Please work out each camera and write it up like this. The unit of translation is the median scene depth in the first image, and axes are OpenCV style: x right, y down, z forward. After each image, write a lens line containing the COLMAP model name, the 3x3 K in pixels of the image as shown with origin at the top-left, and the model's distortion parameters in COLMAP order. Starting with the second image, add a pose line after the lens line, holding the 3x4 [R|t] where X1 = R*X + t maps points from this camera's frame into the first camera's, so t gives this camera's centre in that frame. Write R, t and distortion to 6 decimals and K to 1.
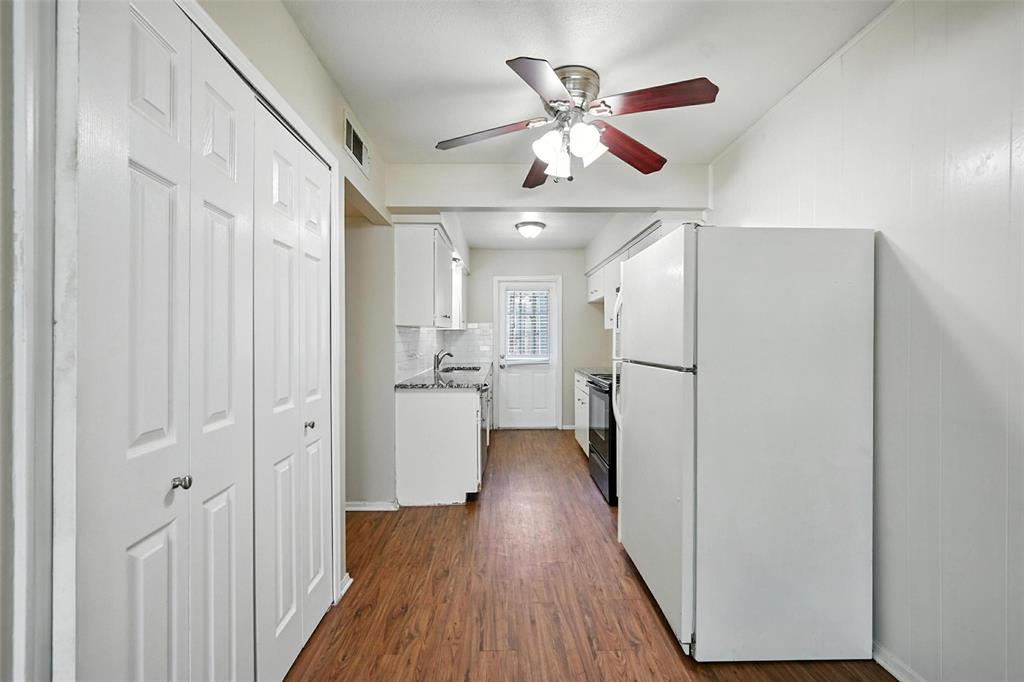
lens RADIAL K [[406.4, 0, 503.5], [0, 406.4, 342.3], [0, 0, 1]] dist [-0.001213, 0.000570]
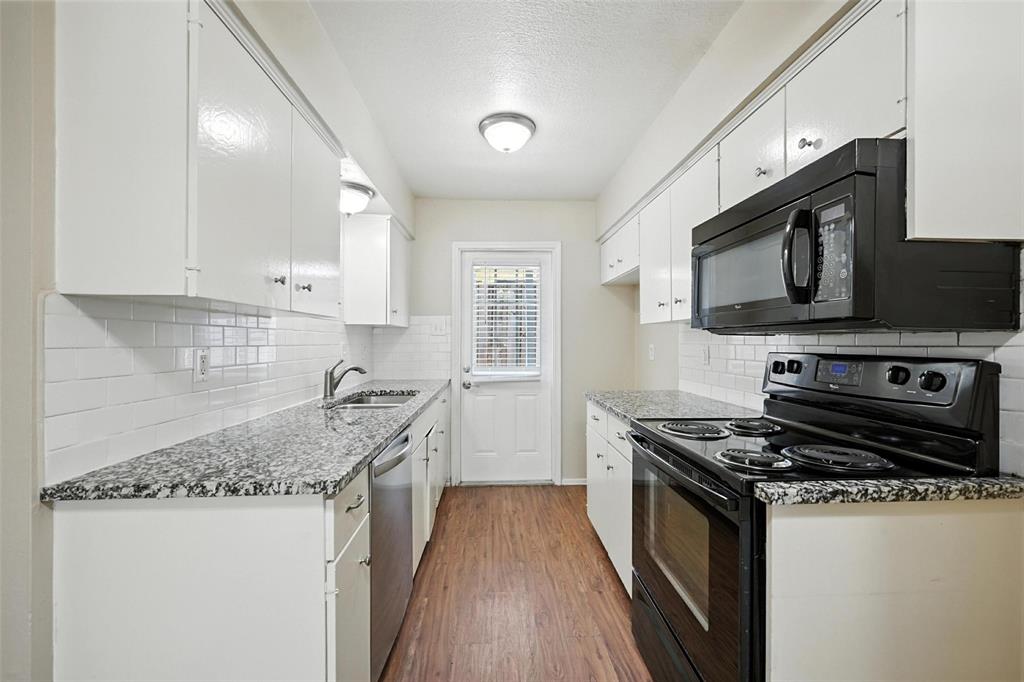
lens RADIAL K [[406.4, 0, 514.2], [0, 406.4, 342.5], [0, 0, 1]] dist [-0.001213, 0.000570]
pose [[0.998454, 0.001376, 0.055563, 0.044865], [-0.000798, 0.999945, -0.010420, -0.000471], [-0.055574, 0.010359, 0.998401, 0.459396]]
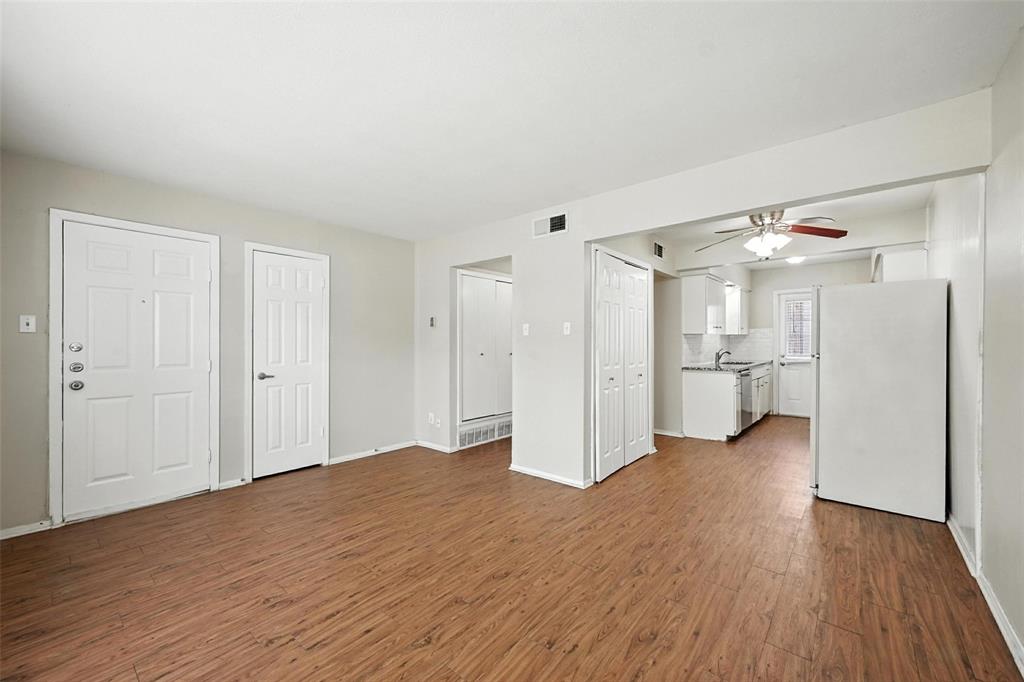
lens RADIAL K [[406.4, 0, 519.5], [0, 406.4, 342.2], [0, 0, 1]] dist [-0.001213, 0.000570]
pose [[0.765824, -0.000265, -0.643051, 0.222604], [-0.003879, 0.999980, -0.005031, 0.004208], [0.643039, 0.006348, 0.765807, -0.548561]]
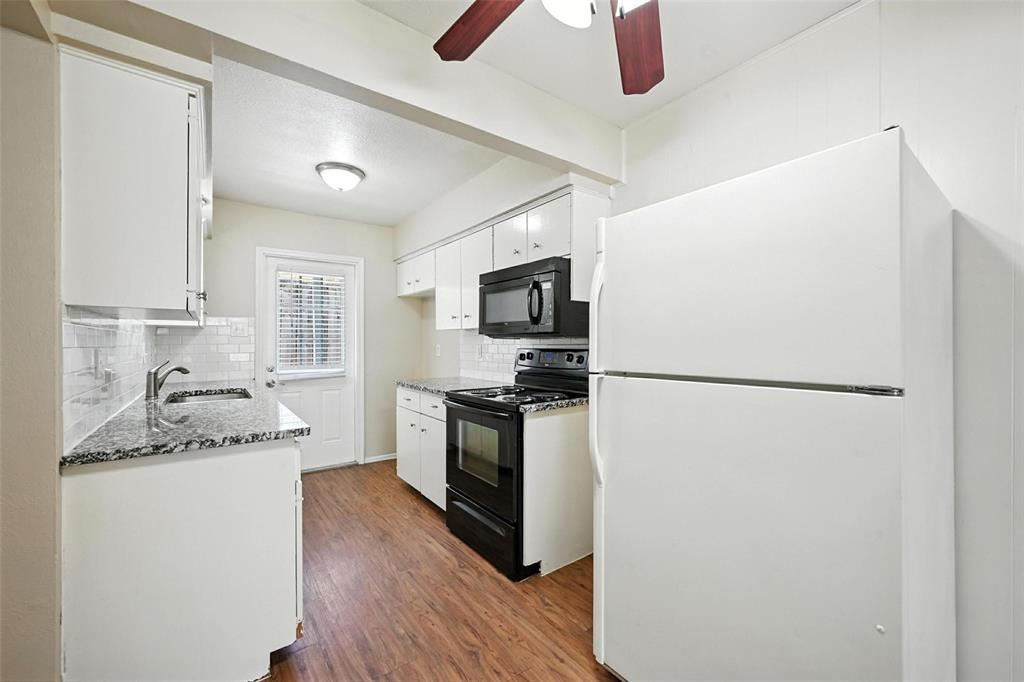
lens RADIAL K [[406.4, 0, 508.7], [0, 406.4, 343.7], [0, 0, 1]] dist [-0.001213, 0.000570]
pose [[0.806062, -0.000667, 0.591831, -0.103239], [0.006311, 0.999952, -0.007470, 0.001434], [-0.591798, 0.009756, 0.806027, 0.295031]]
